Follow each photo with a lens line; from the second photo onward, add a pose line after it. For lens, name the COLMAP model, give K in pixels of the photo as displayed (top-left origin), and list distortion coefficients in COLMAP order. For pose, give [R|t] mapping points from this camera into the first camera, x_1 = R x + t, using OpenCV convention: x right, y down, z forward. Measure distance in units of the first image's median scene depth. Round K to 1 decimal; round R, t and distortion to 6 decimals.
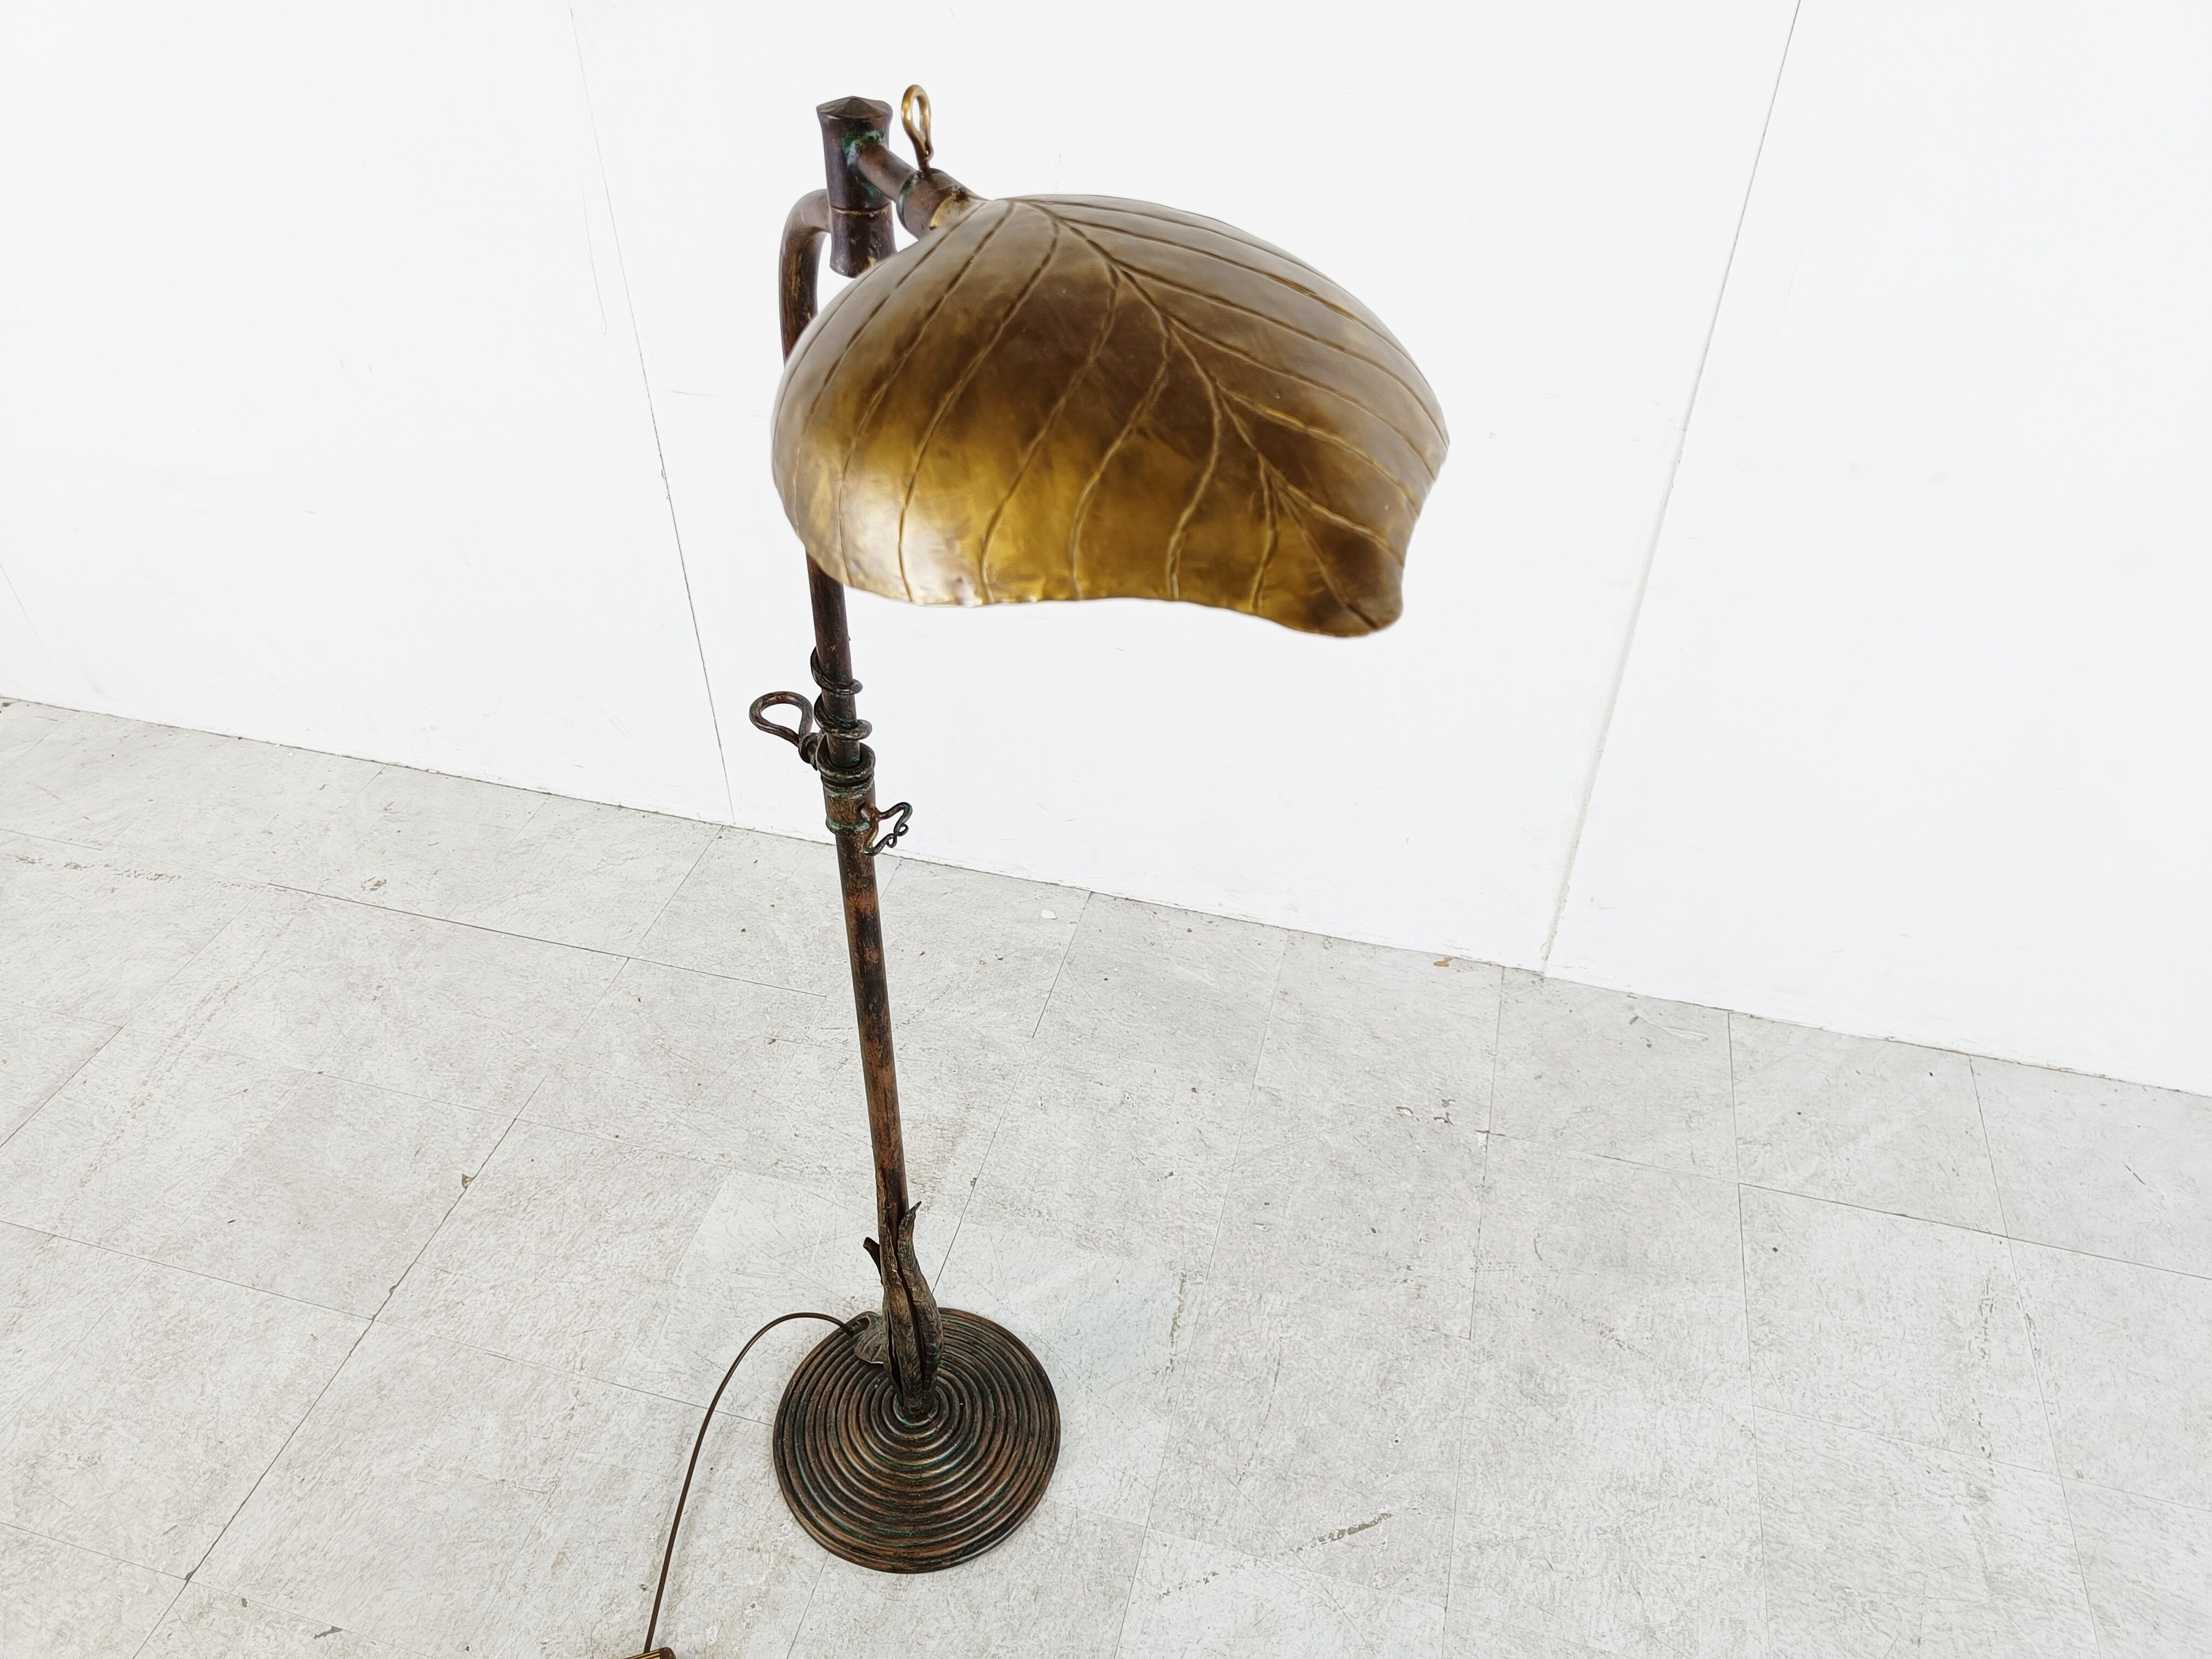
lens RADIAL K [[1534.0, 0, 1082.2], [0, 1534.0, 822.0], [0, 0, 1]] dist [0.006206, 0.000032]
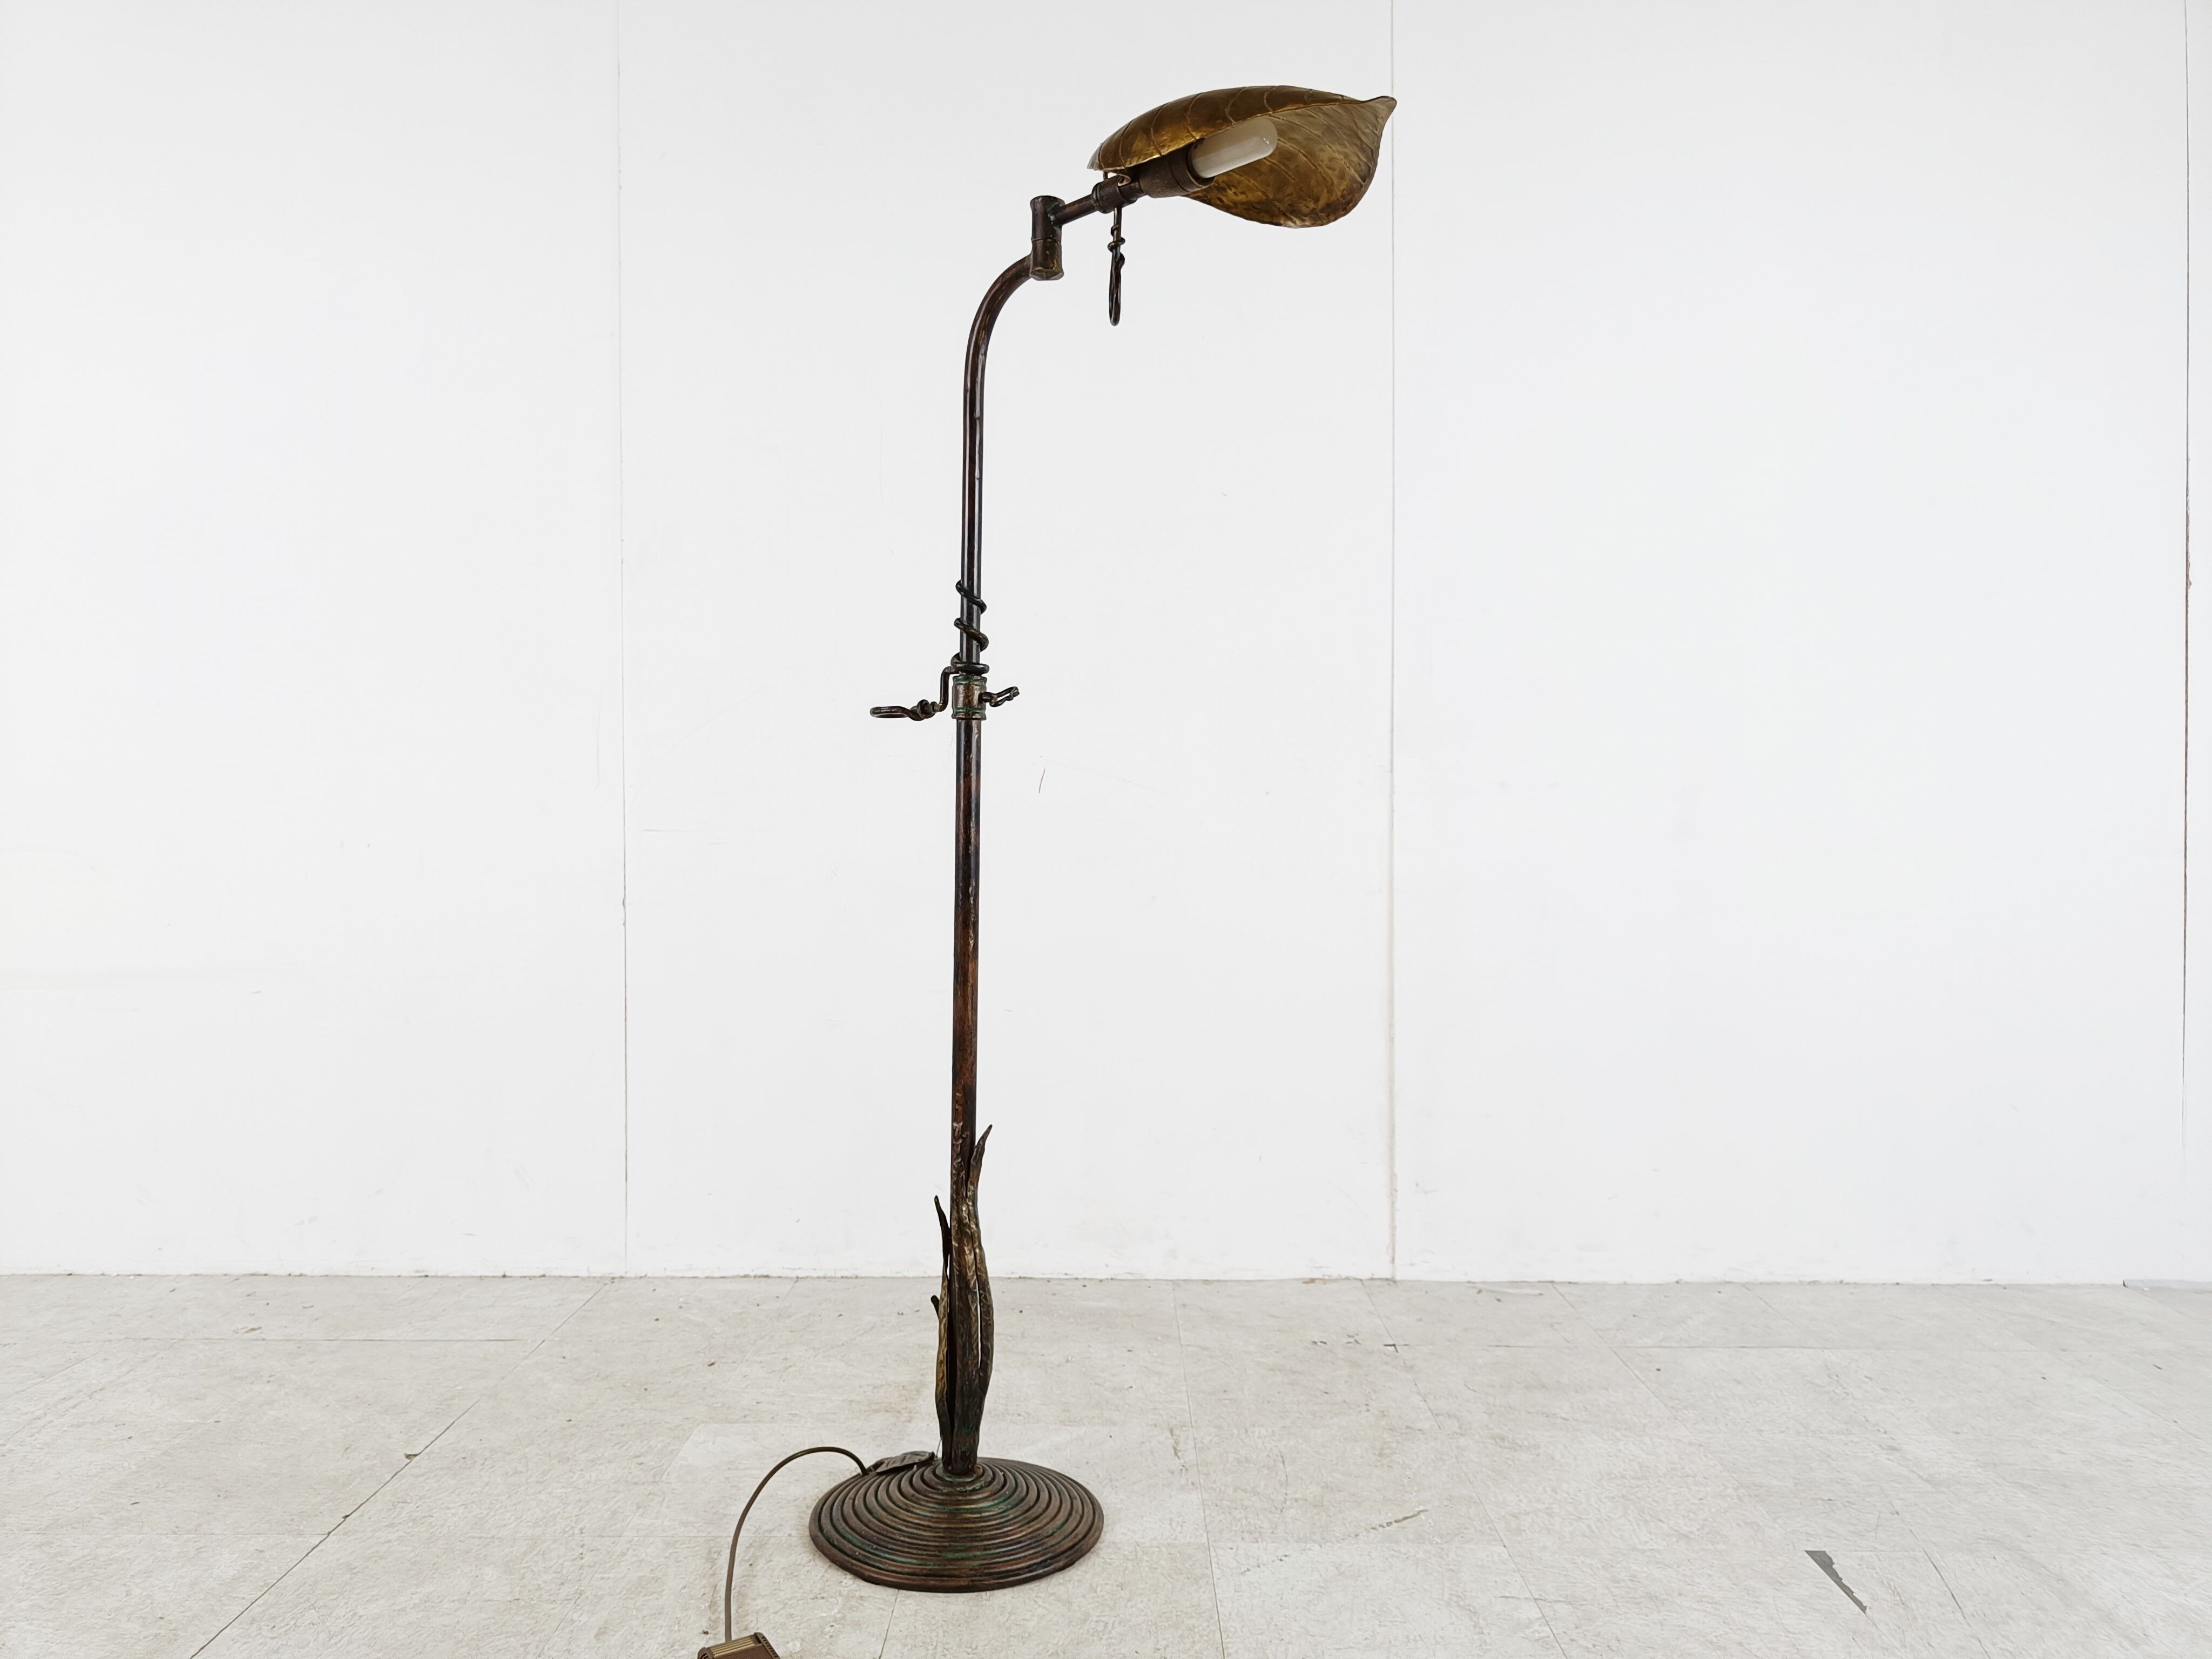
lens RADIAL K [[1534.0, 0, 1082.4], [0, 1534.0, 844.7], [0, 0, 1]] dist [0.006206, 0.000032]
pose [[0.969016, 0.003108, 0.246979, -0.254465], [0.154002, 0.774167, -0.613962, 0.629446], [-0.193111, 0.632974, 0.749701, -0.021255]]
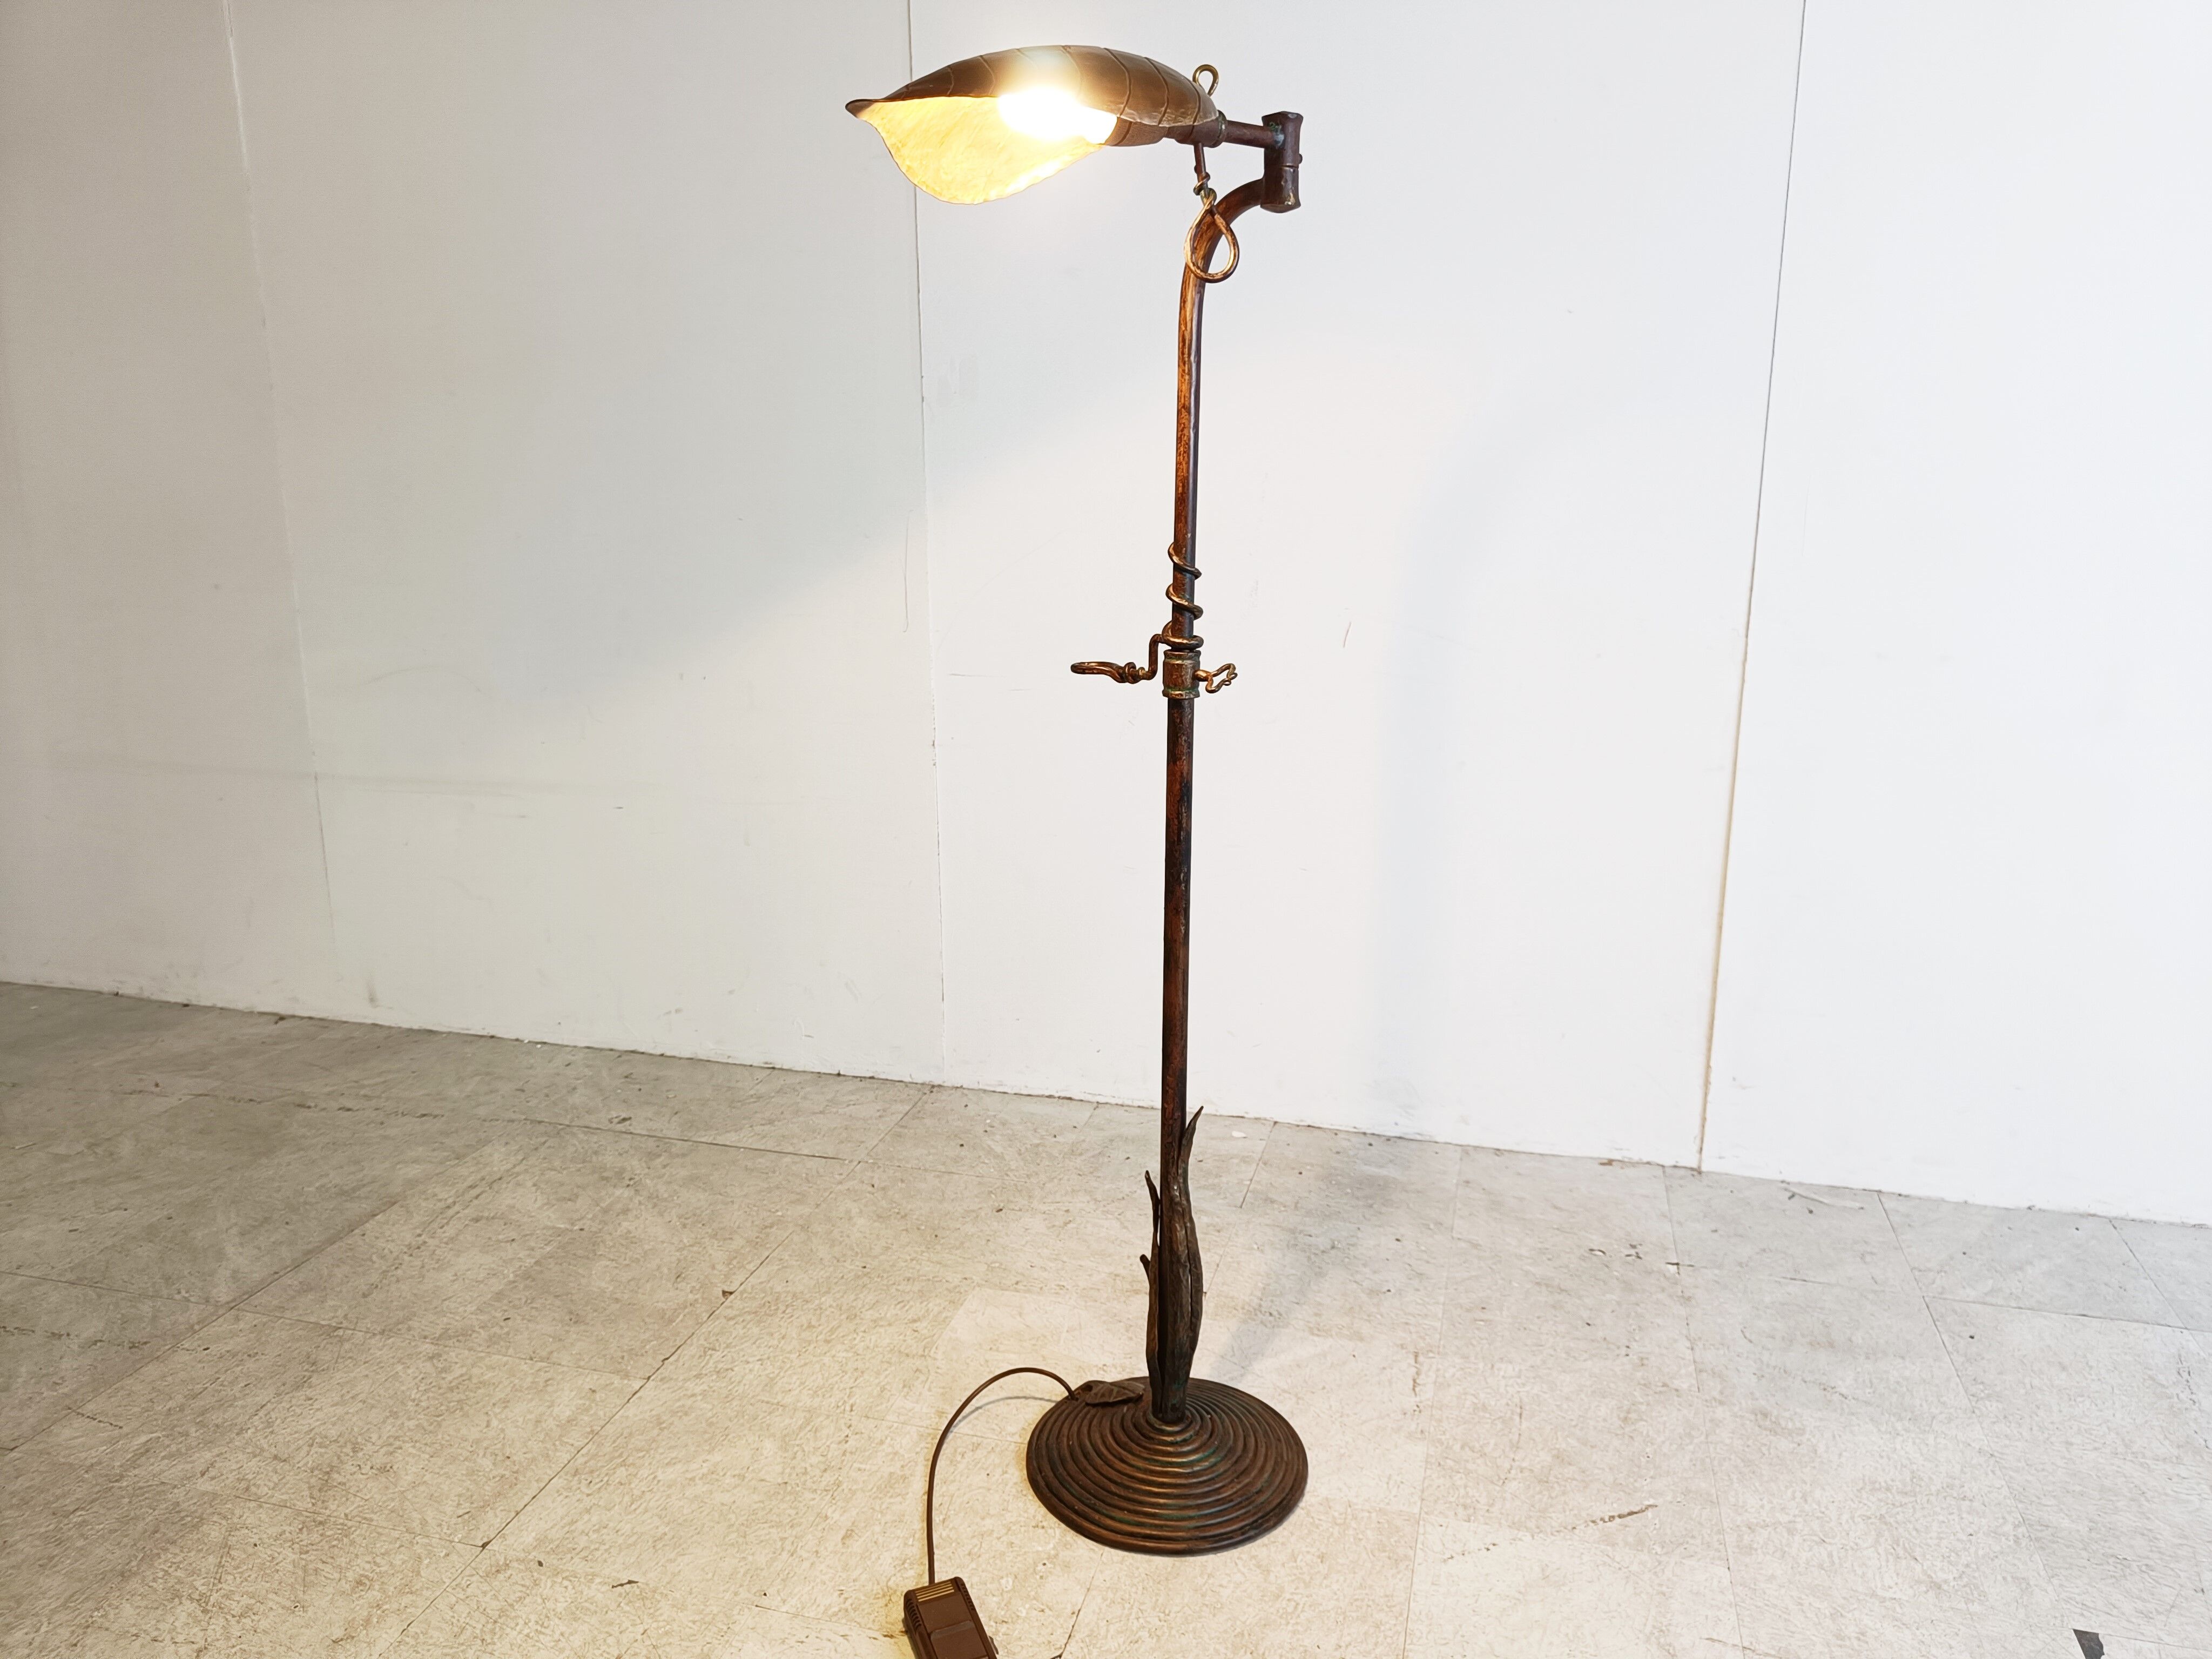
lens RADIAL K [[1534.0, 0, 1116.8], [0, 1534.0, 820.1], [0, 0, 1]] dist [0.006206, 0.000032]
pose [[0.999984, 0.003765, 0.004271, -0.147272], [-0.001465, 0.895058, -0.445948, 0.445681], [-0.005502, 0.445934, 0.895049, -0.105928]]
